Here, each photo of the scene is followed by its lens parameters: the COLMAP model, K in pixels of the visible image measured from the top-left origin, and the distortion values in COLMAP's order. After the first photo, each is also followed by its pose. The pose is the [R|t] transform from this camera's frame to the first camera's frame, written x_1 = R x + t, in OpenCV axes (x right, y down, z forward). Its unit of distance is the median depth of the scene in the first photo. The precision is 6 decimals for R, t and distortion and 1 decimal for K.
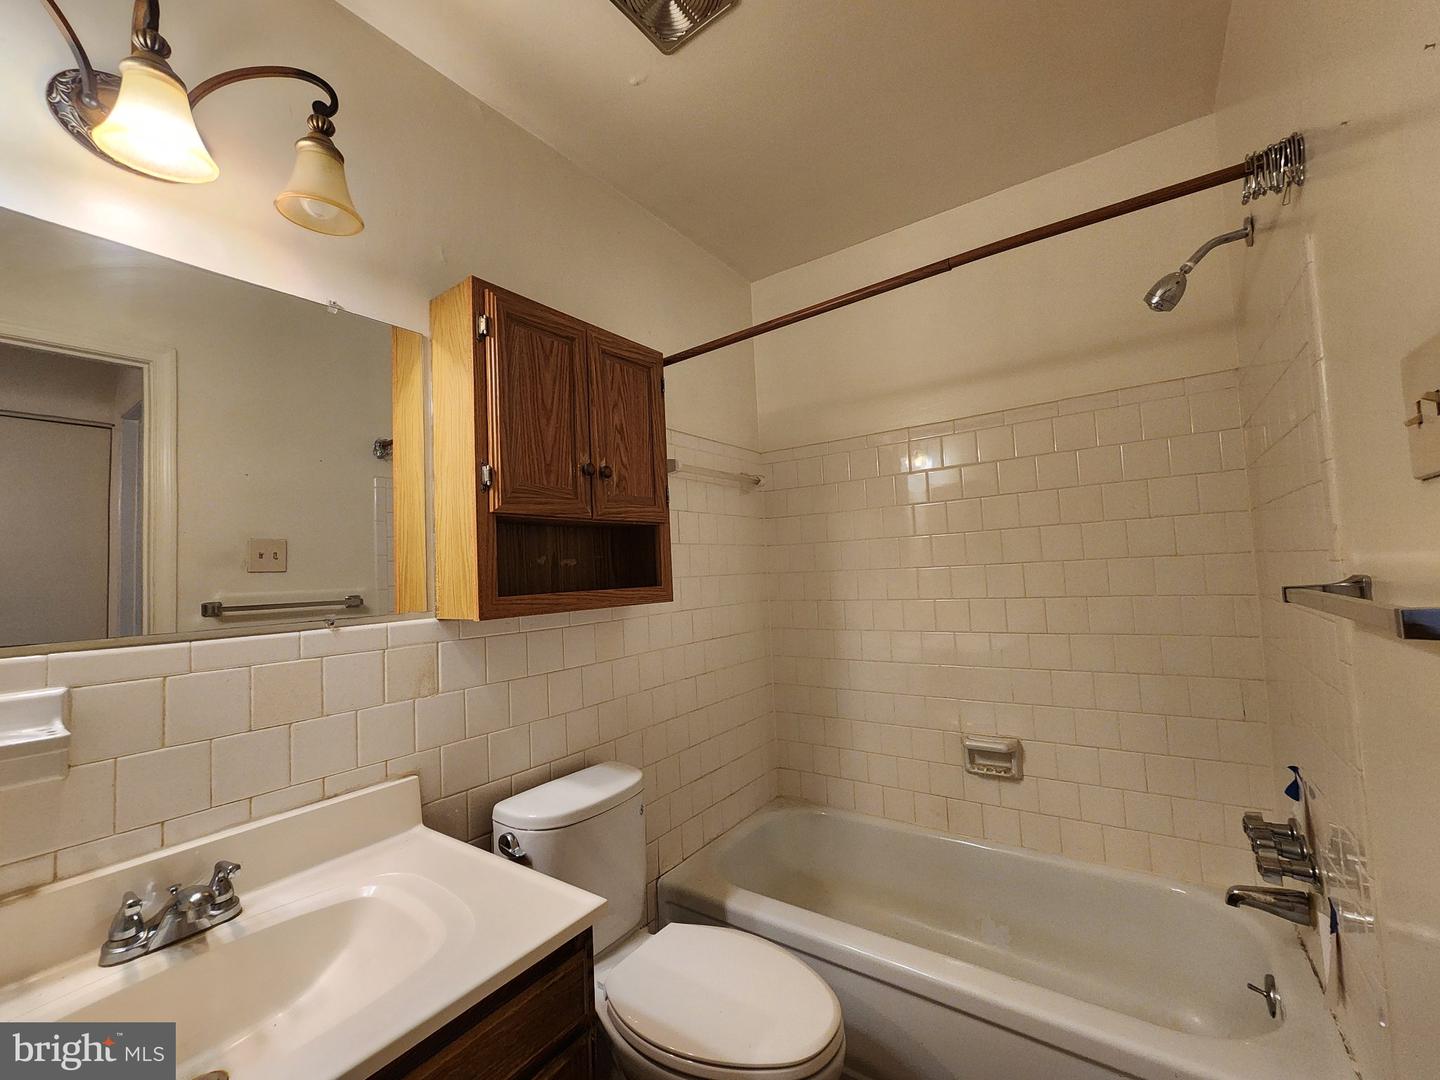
lens RADIAL K [[595.4, 0, 716.6], [0, 595.4, 542.0], [0, 0, 1]] dist [0.000600, -0.000440]
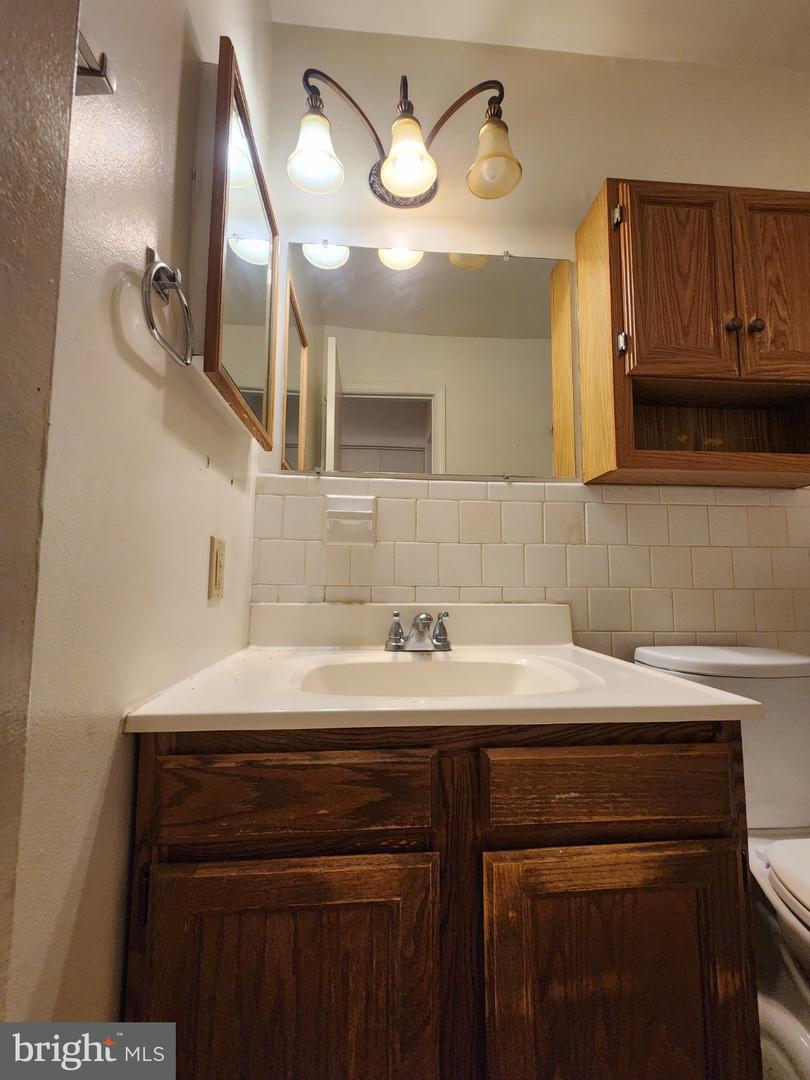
lens RADIAL K [[446.6, 0, 399.6], [0, 446.6, 539.5], [0, 0, 1]] dist [0.000600, -0.000440]
pose [[0.640116, -0.020390, -0.768007, -0.013364], [0.003270, 0.999711, -0.023816, 0.269283], [0.768271, 0.012733, 0.639998, 0.133698]]
